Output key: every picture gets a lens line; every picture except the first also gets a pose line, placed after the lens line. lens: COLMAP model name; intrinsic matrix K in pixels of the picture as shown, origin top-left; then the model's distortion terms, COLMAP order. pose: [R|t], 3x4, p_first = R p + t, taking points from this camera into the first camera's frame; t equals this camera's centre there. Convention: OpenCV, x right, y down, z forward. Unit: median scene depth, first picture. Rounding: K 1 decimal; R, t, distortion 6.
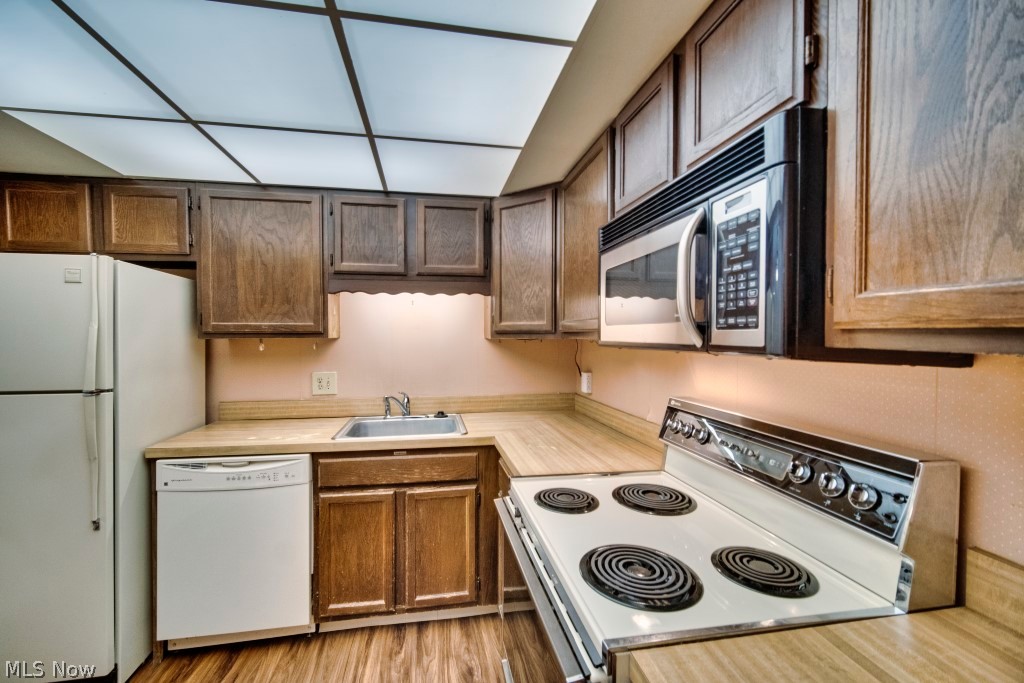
lens RADIAL K [[414.6, 0, 497.7], [0, 414.6, 342.0], [0, 0, 1]] dist [-0.004020, -0.000420]
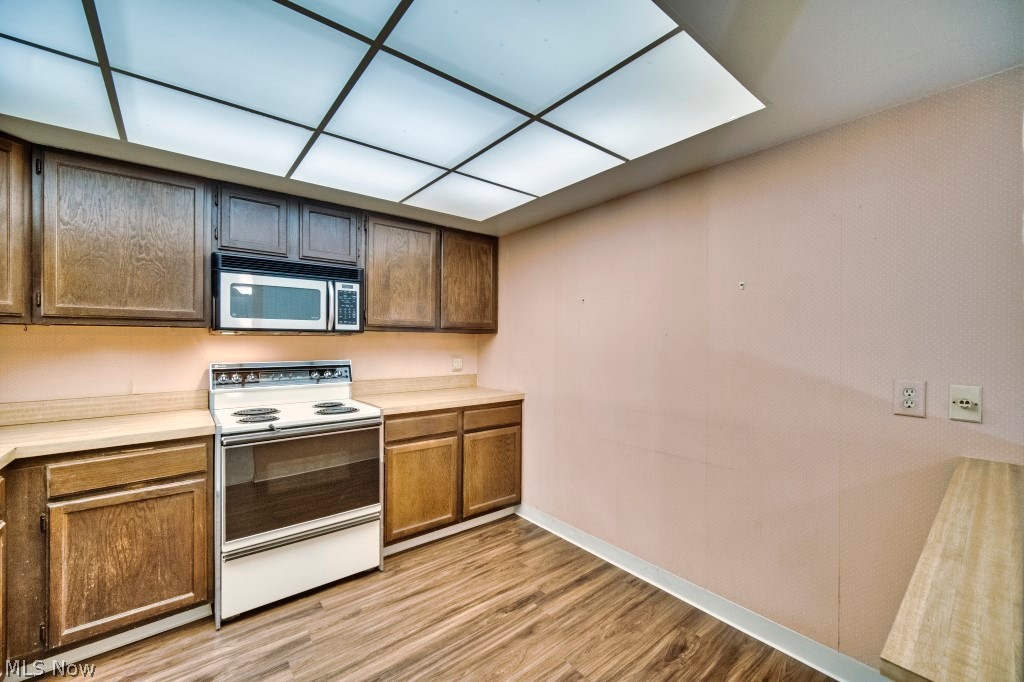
lens RADIAL K [[408.2, 0, 507.1], [0, 408.2, 341.3], [0, 0, 1]] dist [-0.002500, -0.000173]
pose [[-0.491088, -0.002637, 0.871106, -1.147320], [0.011085, 0.999896, 0.009276, 0.034072], [-0.871040, 0.014212, -0.491007, 0.593576]]
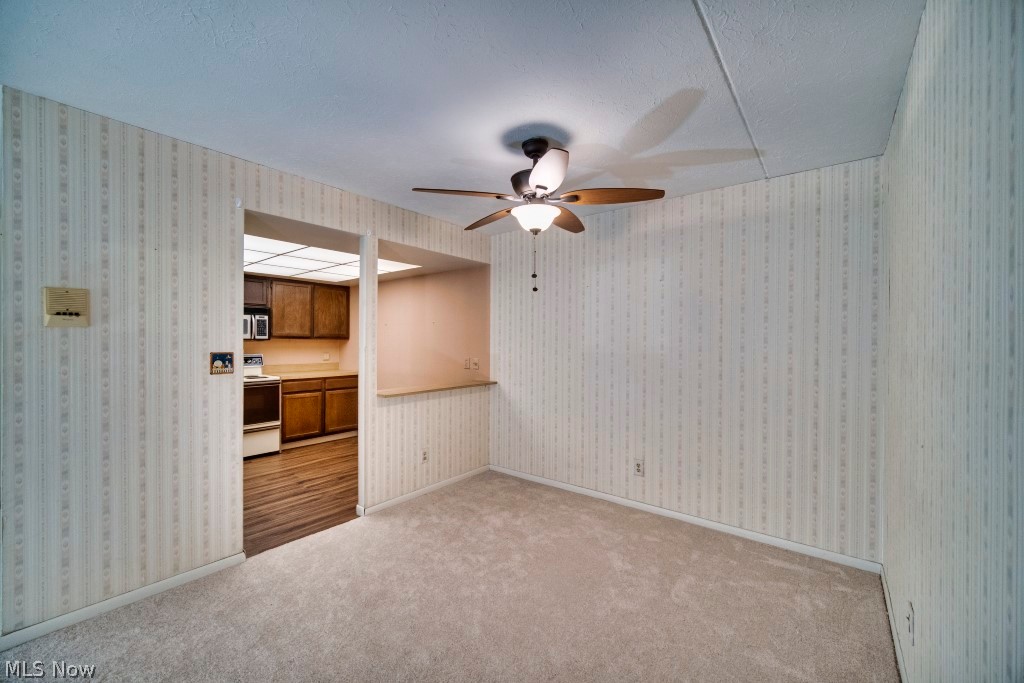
lens RADIAL K [[408.2, 0, 507.1], [0, 408.2, 341.8], [0, 0, 1]] dist [-0.002500, -0.000173]
pose [[-0.670271, -0.004587, 0.742103, -2.753827], [0.008028, 0.999878, 0.013432, 0.001488], [-0.742073, 0.014960, -0.670152, 0.981041]]
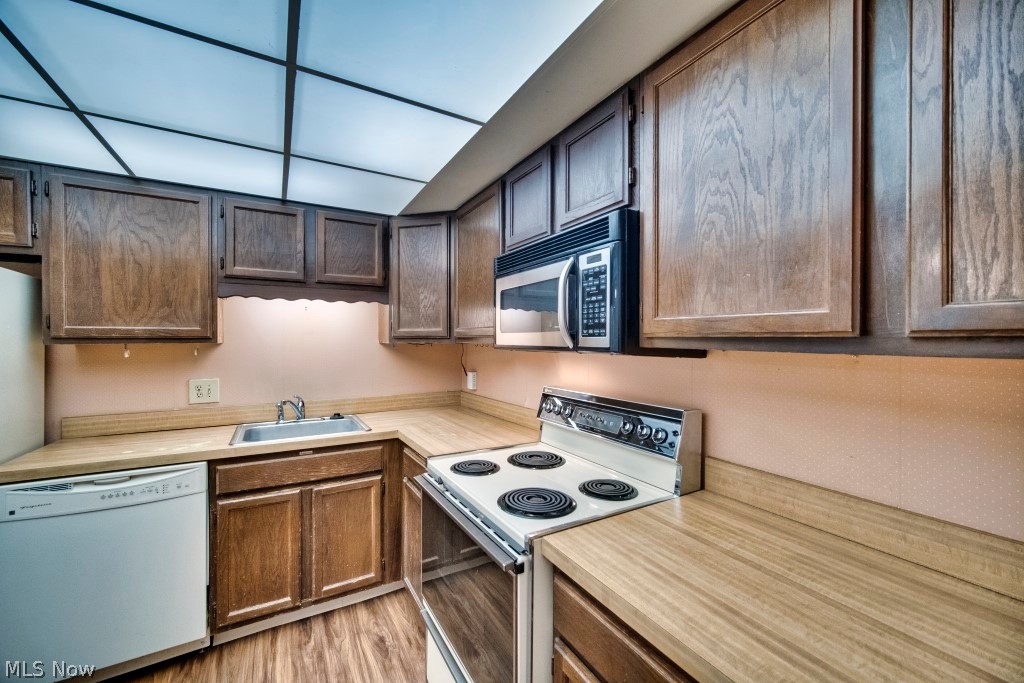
lens RADIAL K [[404.6, 0, 508.7], [0, 404.6, 342.0], [0, 0, 1]] dist [-0.002376, 0.000033]
pose [[0.937039, -0.001638, 0.349221, -0.112444], [0.005748, 0.999926, -0.010733, 0.001730], [-0.349177, 0.012064, 0.936979, -0.142406]]
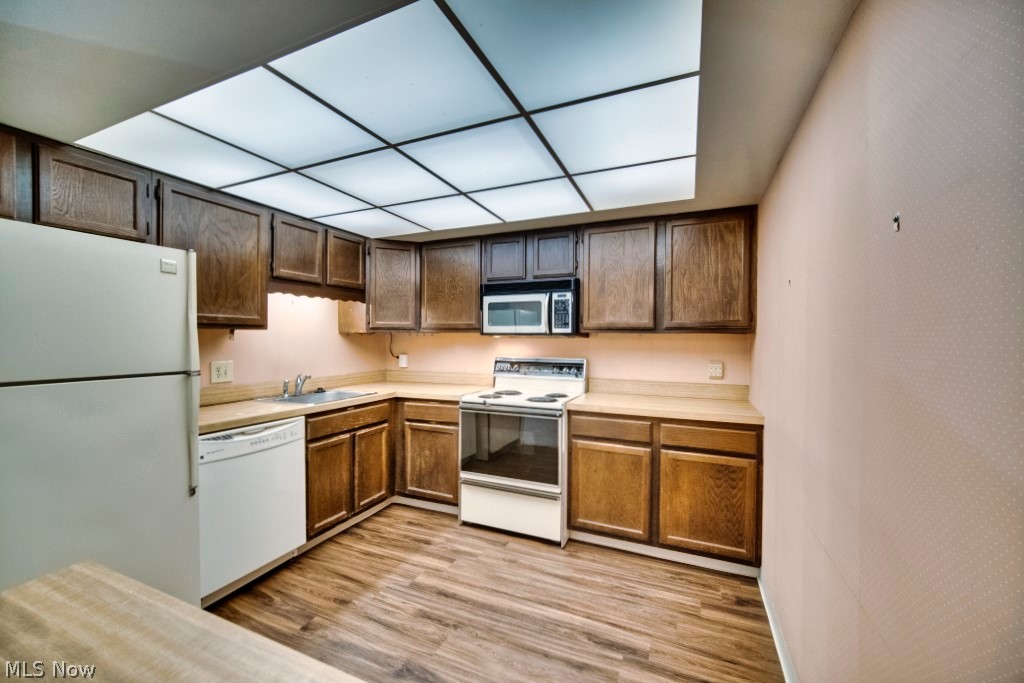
lens RADIAL K [[408.2, 0, 507.1], [0, 408.2, 341.8], [0, 0, 1]] dist [-0.002500, -0.000173]
pose [[0.551795, -0.004776, 0.833966, -1.141507], [0.009213, 0.999957, -0.000369, 0.036103], [-0.833929, 0.007887, 0.551815, -0.266345]]
